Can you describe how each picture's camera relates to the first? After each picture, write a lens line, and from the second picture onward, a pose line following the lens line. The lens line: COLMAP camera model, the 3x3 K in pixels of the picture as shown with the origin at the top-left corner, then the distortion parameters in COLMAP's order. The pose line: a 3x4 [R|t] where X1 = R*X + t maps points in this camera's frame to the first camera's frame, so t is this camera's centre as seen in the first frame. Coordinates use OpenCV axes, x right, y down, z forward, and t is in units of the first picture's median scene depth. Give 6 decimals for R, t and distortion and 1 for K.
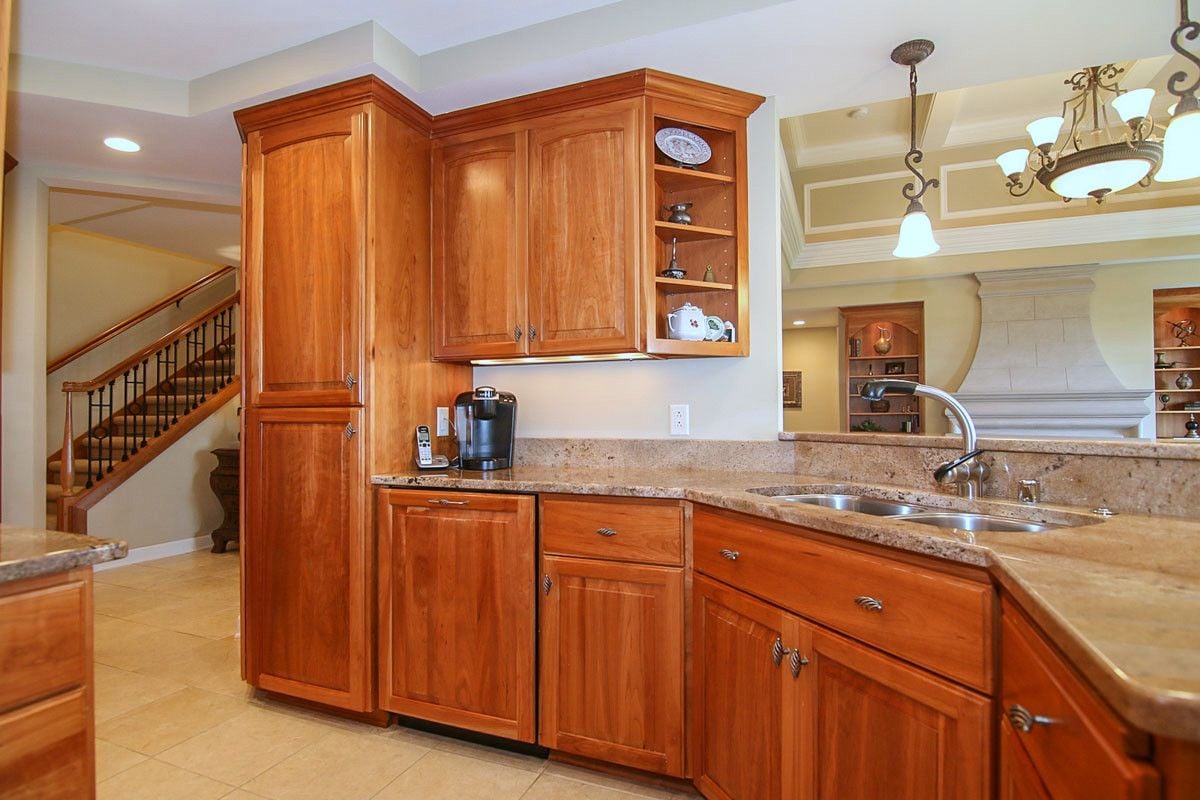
lens RADIAL K [[611.7, 0, 590.3], [0, 611.7, 411.1], [0, 0, 1]] dist [-0.004622, -0.005663]
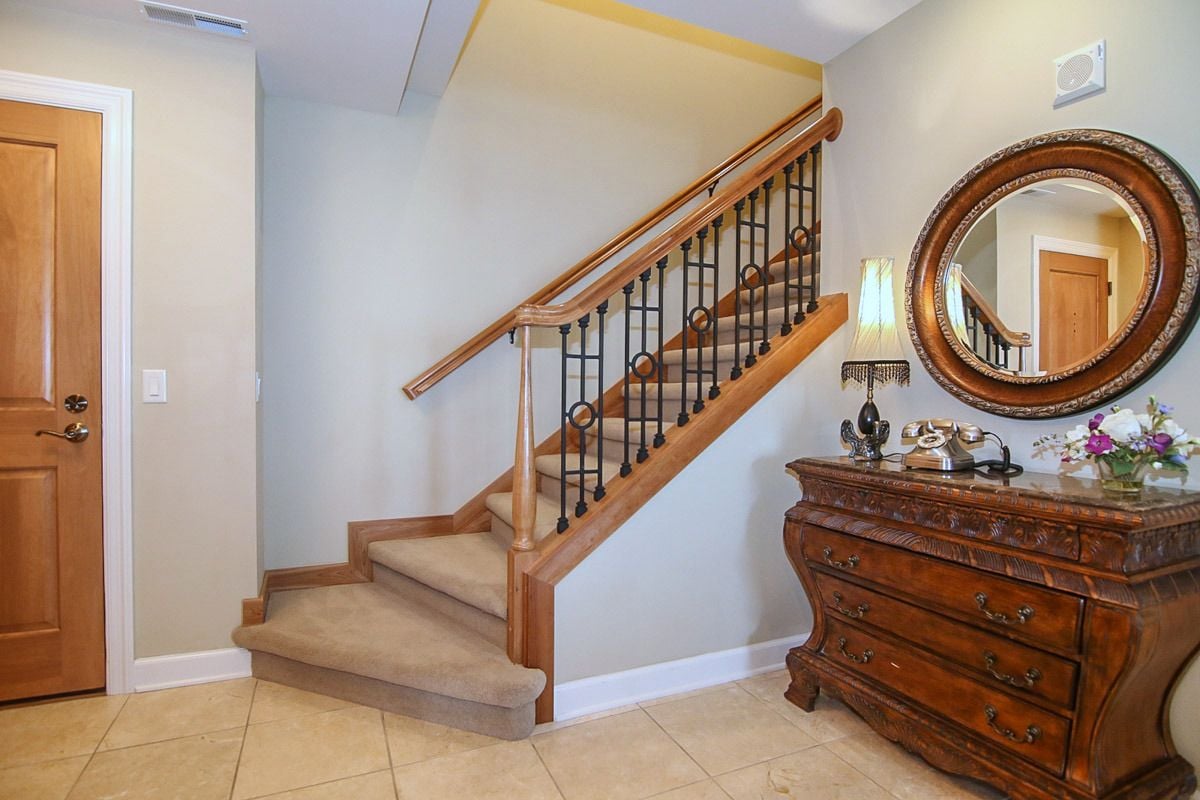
lens RADIAL K [[611.7, 0, 601.8], [0, 611.7, 400.1], [0, 0, 1]] dist [-0.004622, -0.005663]
pose [[0.735254, 0.005250, -0.677771, -0.427343], [-0.001676, 0.999981, 0.005927, 0.019172], [0.677789, -0.003222, 0.735249, 0.597288]]
